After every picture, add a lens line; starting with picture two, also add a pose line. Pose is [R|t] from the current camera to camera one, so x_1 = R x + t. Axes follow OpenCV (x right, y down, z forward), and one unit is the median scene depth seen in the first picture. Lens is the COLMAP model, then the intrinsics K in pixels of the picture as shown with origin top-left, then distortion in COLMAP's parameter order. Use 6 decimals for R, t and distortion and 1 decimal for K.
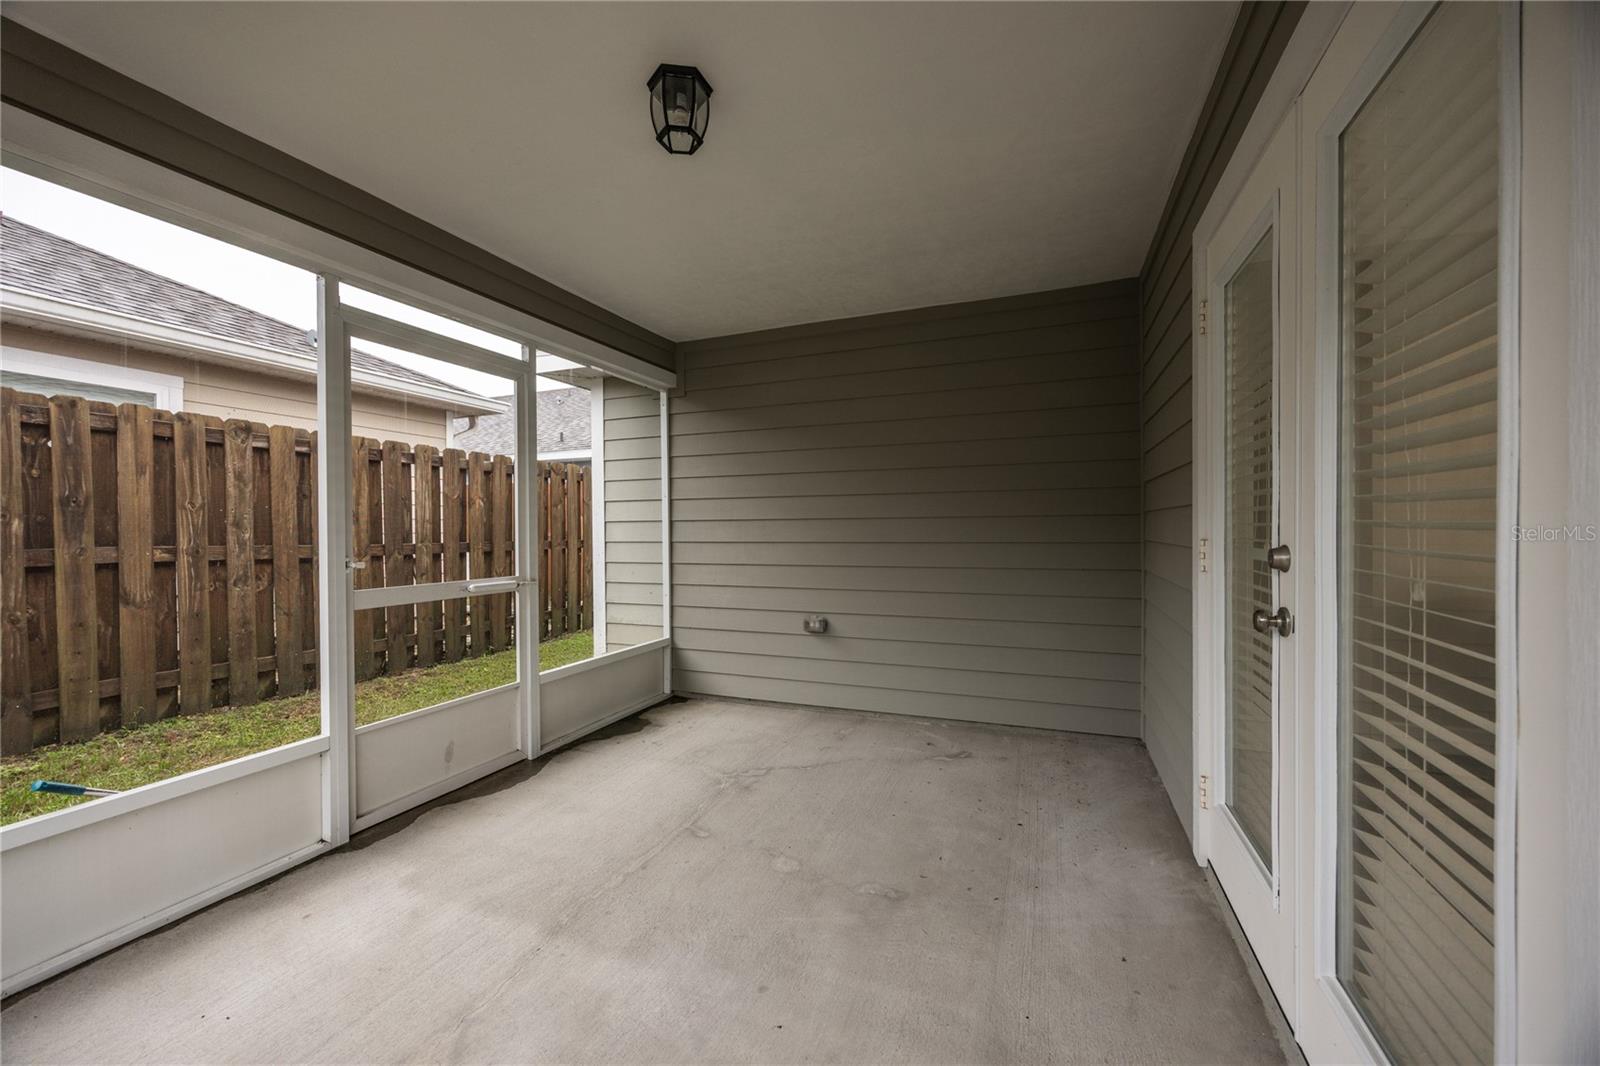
lens RADIAL K [[614.2, 0, 792.5], [0, 614.2, 528.4], [0, 0, 1]] dist [-0.001839, 0.000031]
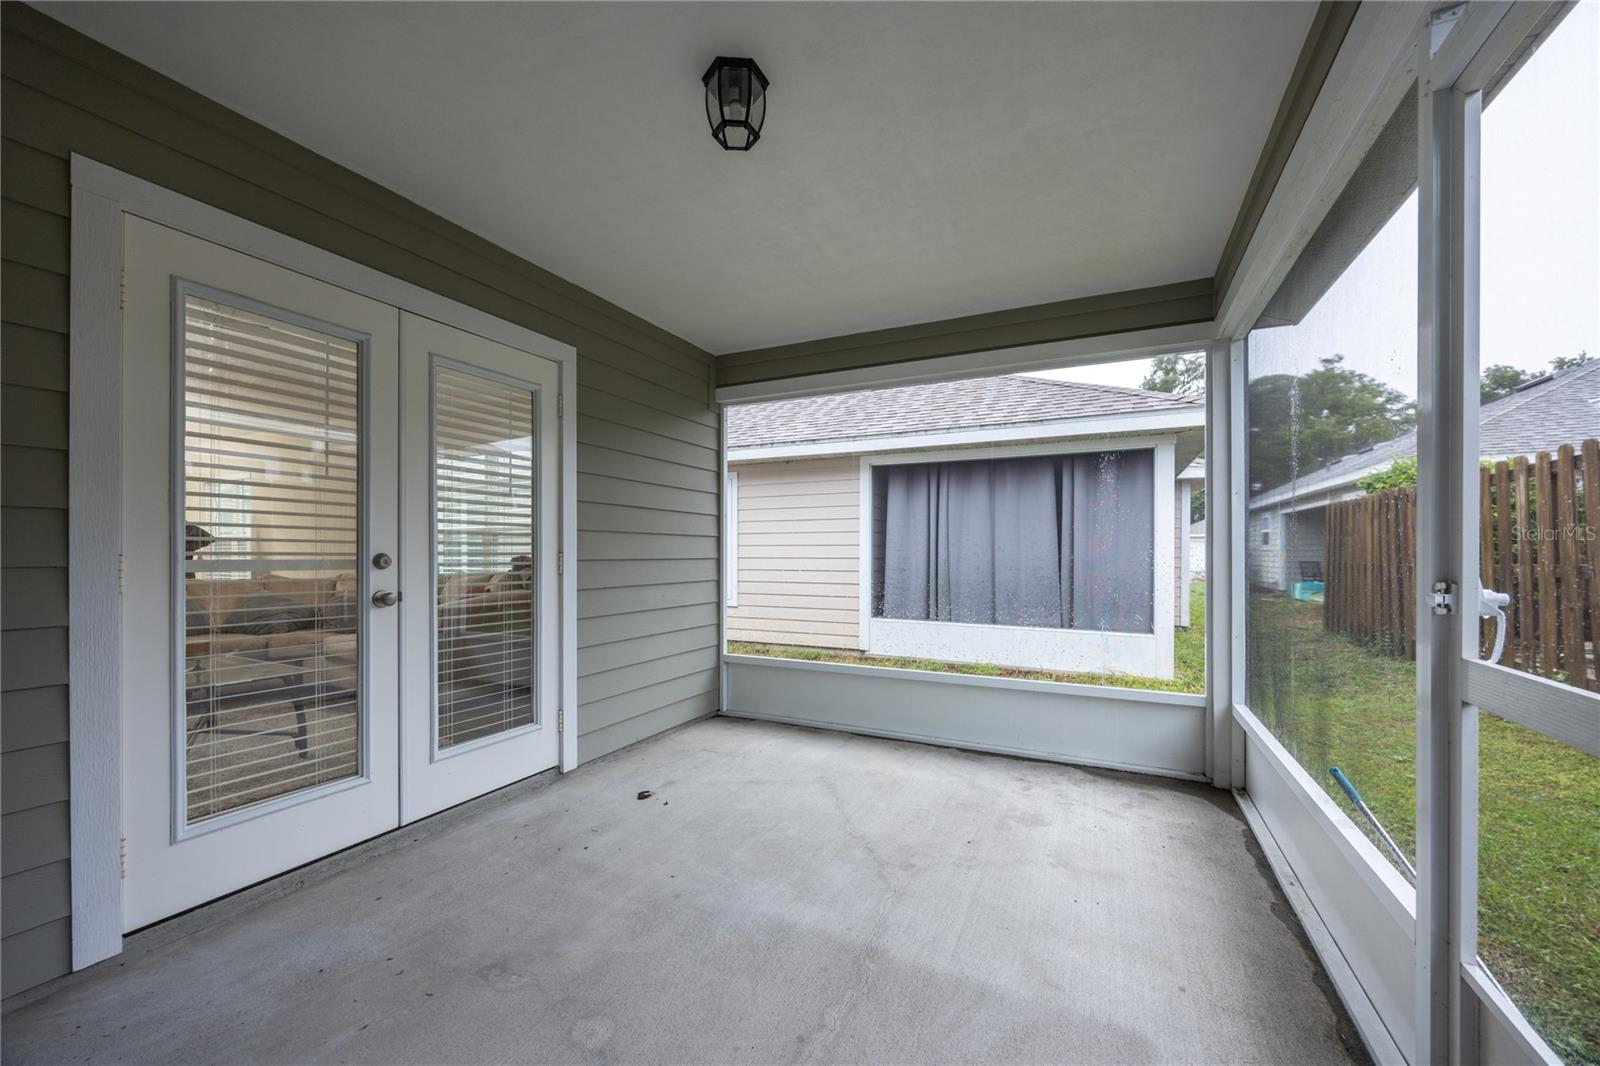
lens RADIAL K [[628.4, 0, 804.6], [0, 628.4, 552.9], [0, 0, 1]] dist [0.000437, 0.000238]
pose [[-0.998646, 0.010898, 0.050861, -0.183770], [0.011206, 0.999921, 0.005765, 0.010878], [-0.050794, 0.006327, -0.998689, 1.077485]]
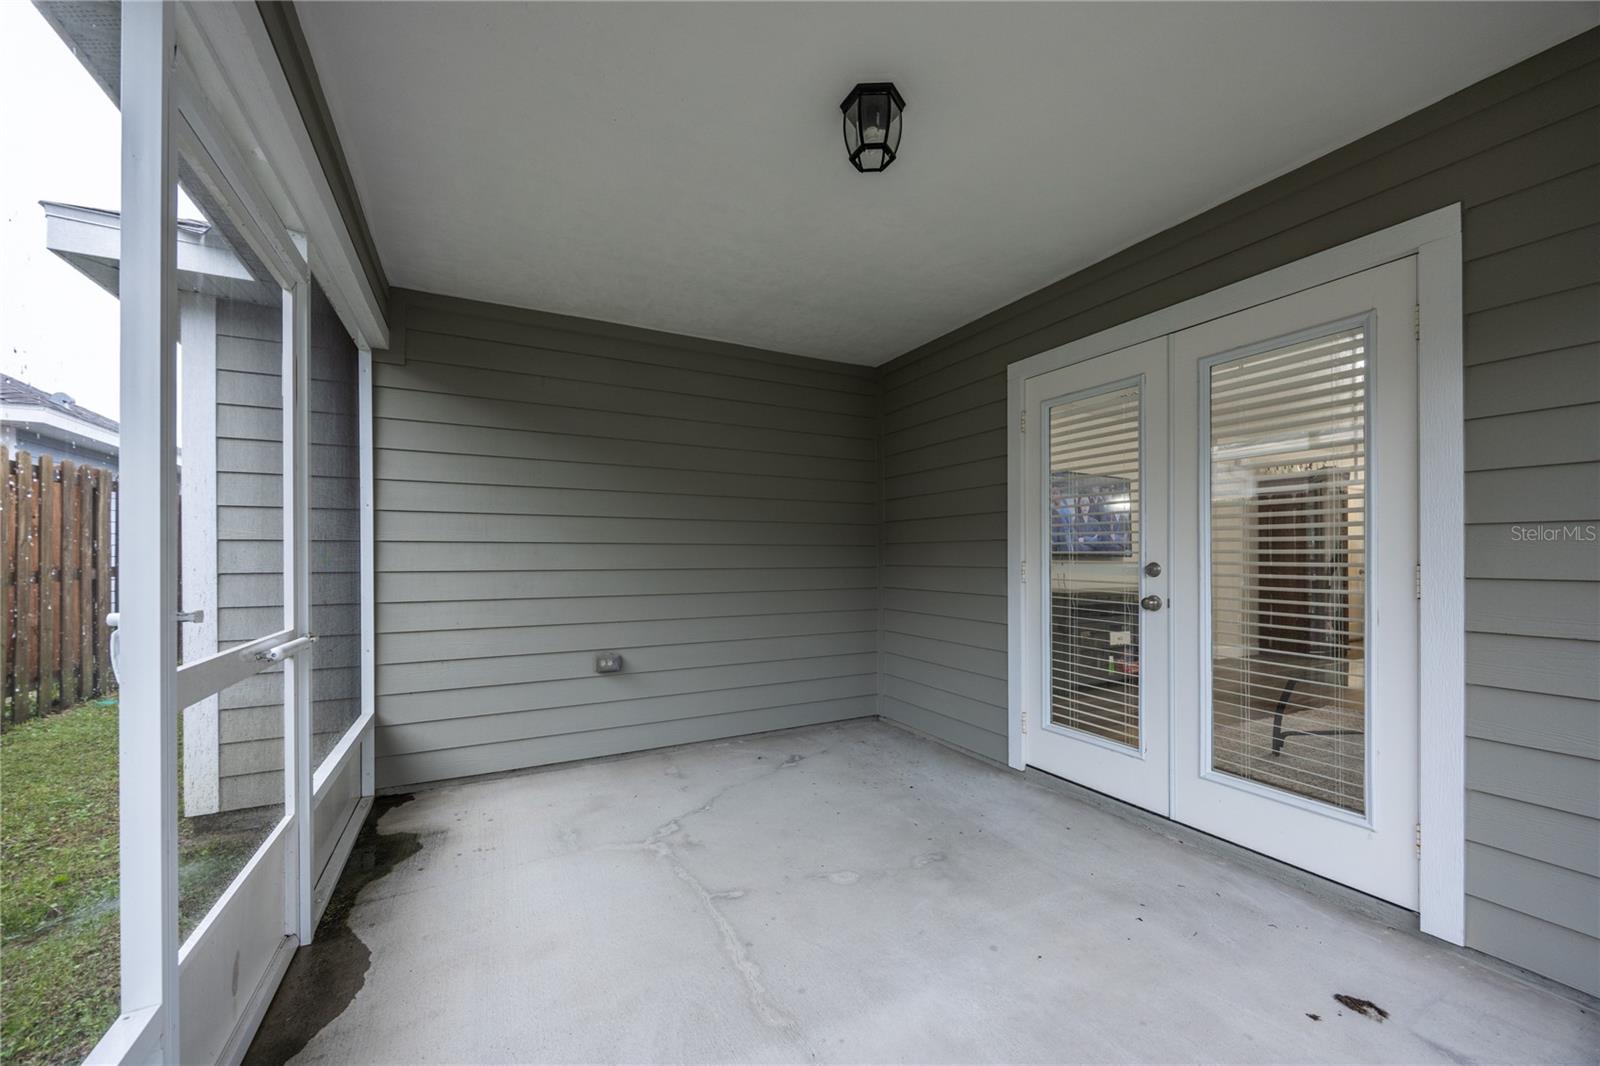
lens RADIAL K [[628.4, 0, 804.6], [0, 628.4, 552.9], [0, 0, 1]] dist [0.000437, 0.000238]
pose [[0.639011, 0.012706, 0.769092, -0.559797], [-0.003770, 0.999903, -0.013387, 0.010672], [-0.769188, 0.005655, 0.638997, 0.239738]]
